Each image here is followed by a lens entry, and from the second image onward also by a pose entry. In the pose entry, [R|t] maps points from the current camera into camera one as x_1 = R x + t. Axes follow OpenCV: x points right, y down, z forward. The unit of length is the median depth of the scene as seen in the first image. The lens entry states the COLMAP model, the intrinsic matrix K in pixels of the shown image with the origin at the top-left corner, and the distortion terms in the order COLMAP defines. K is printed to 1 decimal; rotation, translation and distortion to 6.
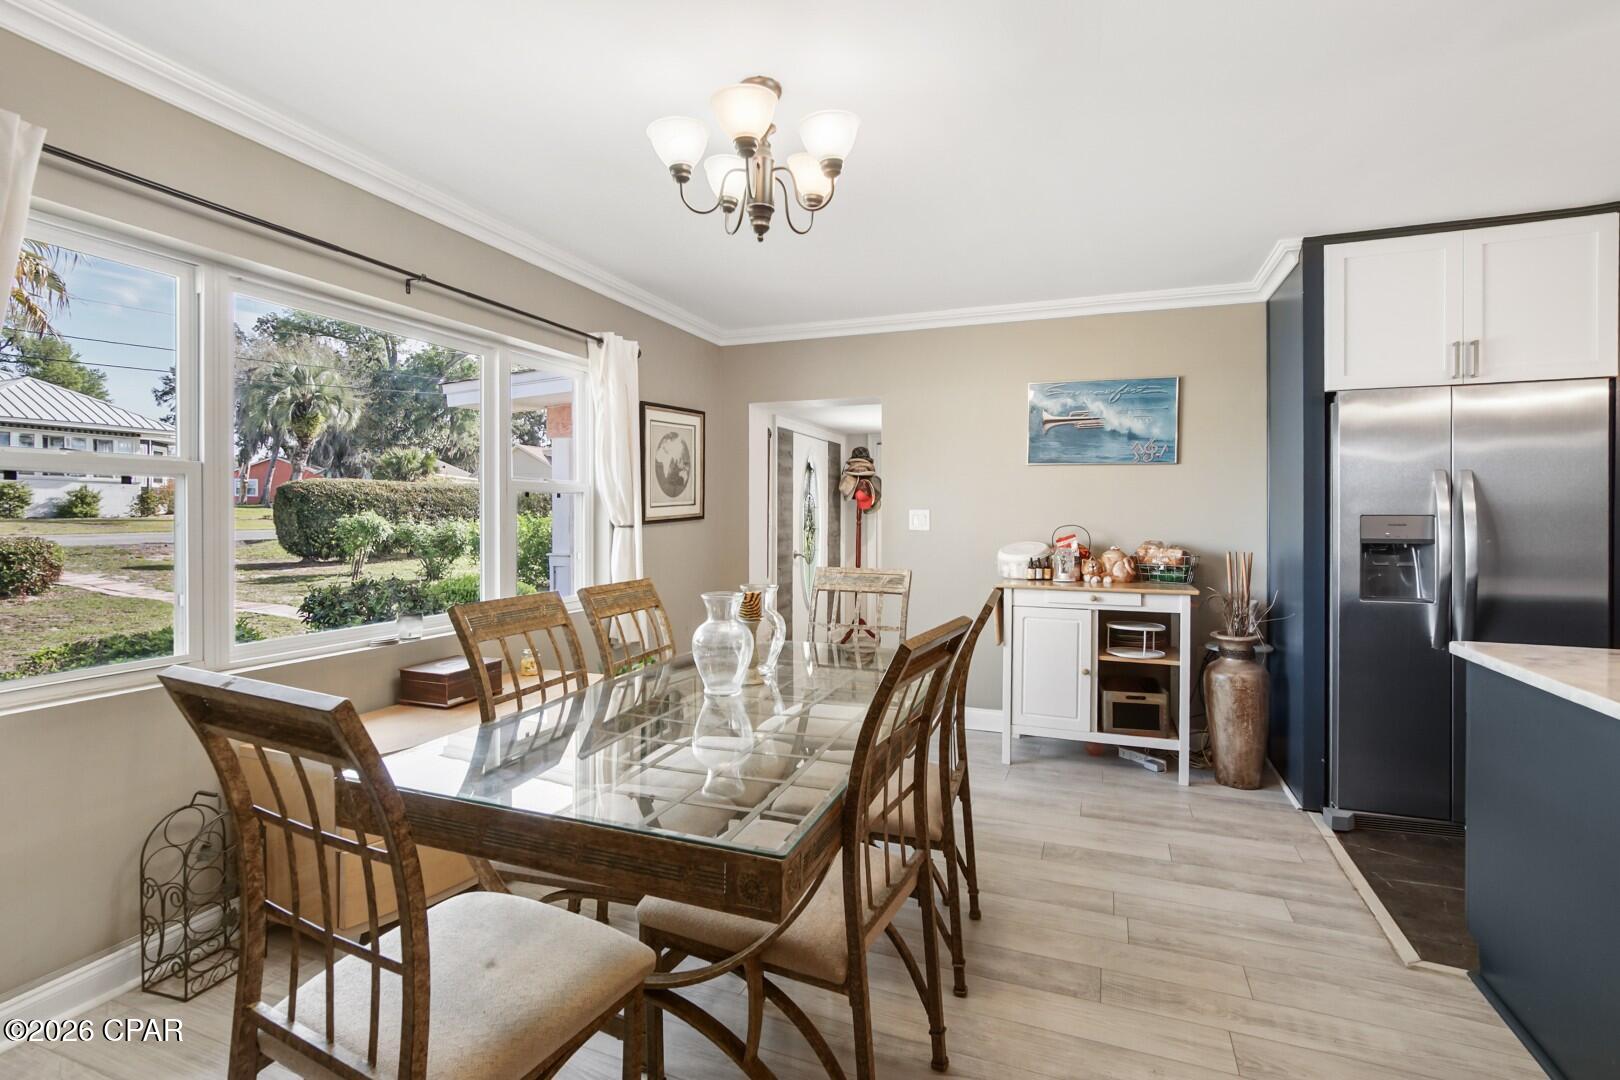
lens RADIAL K [[747.9, 0, 806.1], [0, 747.9, 524.9], [0, 0, 1]] dist [-0.011085, -0.000083]
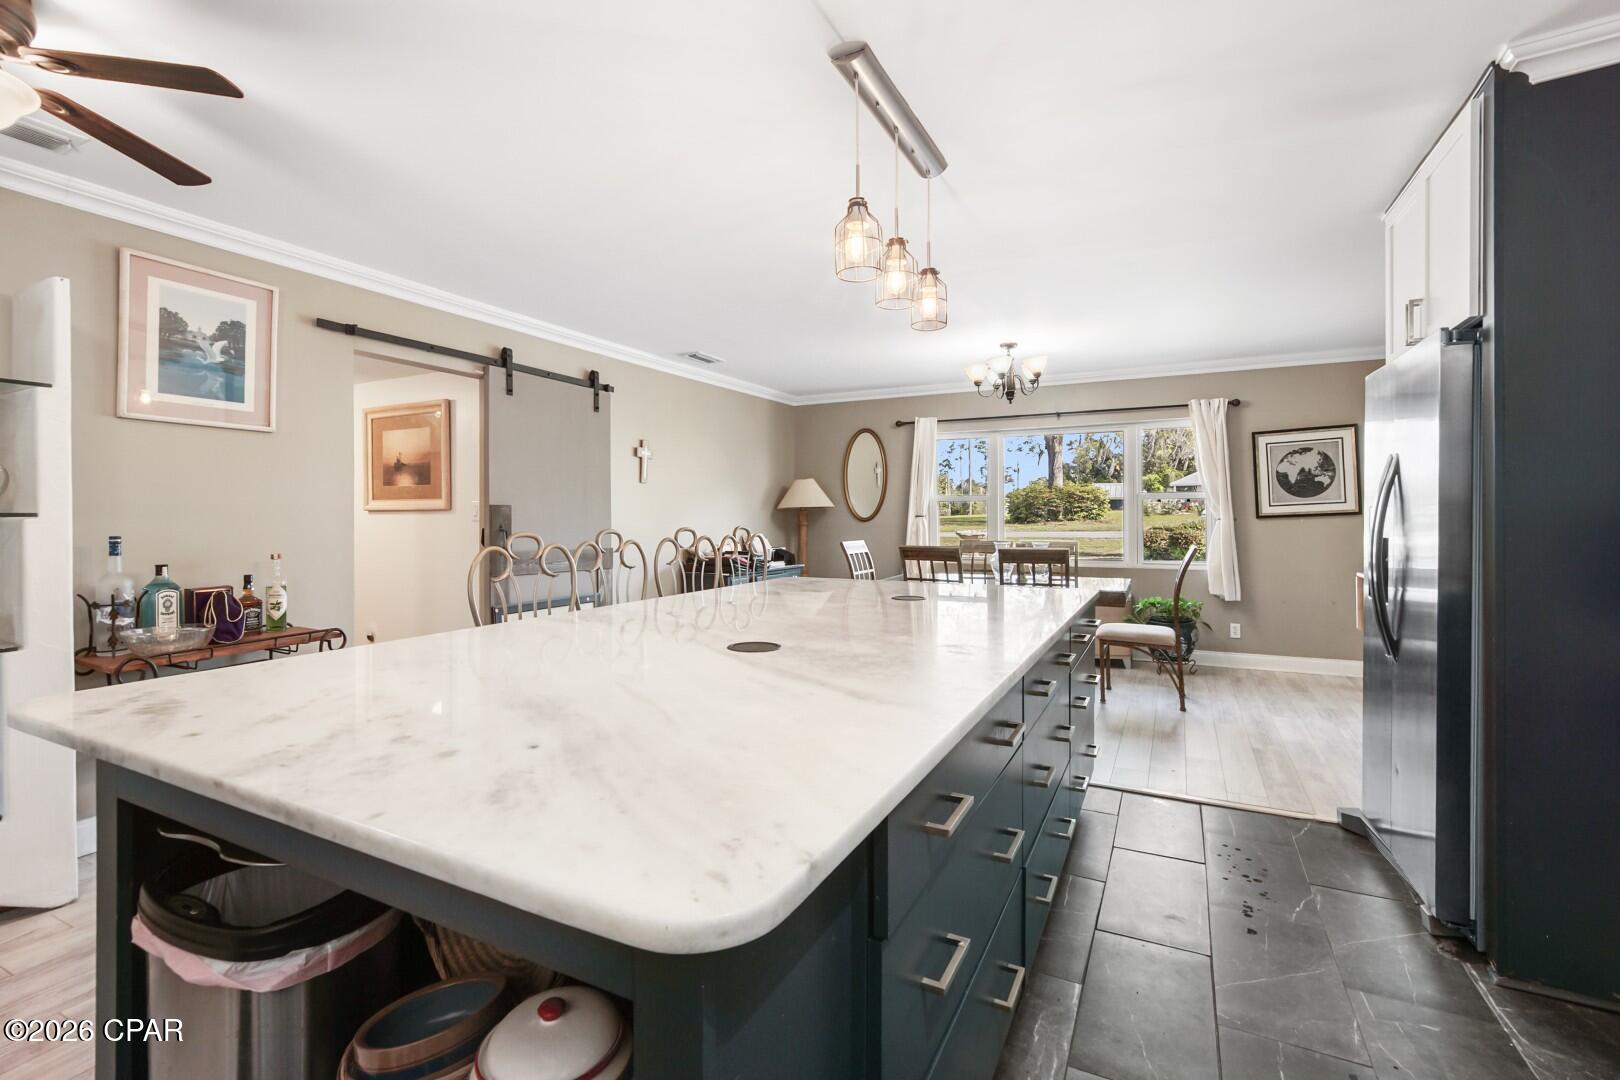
lens RADIAL K [[747.9, 0, 788.3], [0, 747.9, 515.6], [0, 0, 1]] dist [-0.011085, -0.000083]
pose [[-0.100973, -0.006487, -0.994868, 1.190371], [-0.008170, 0.999950, -0.005691, 0.008120], [0.994856, 0.007553, -0.101021, 0.243634]]
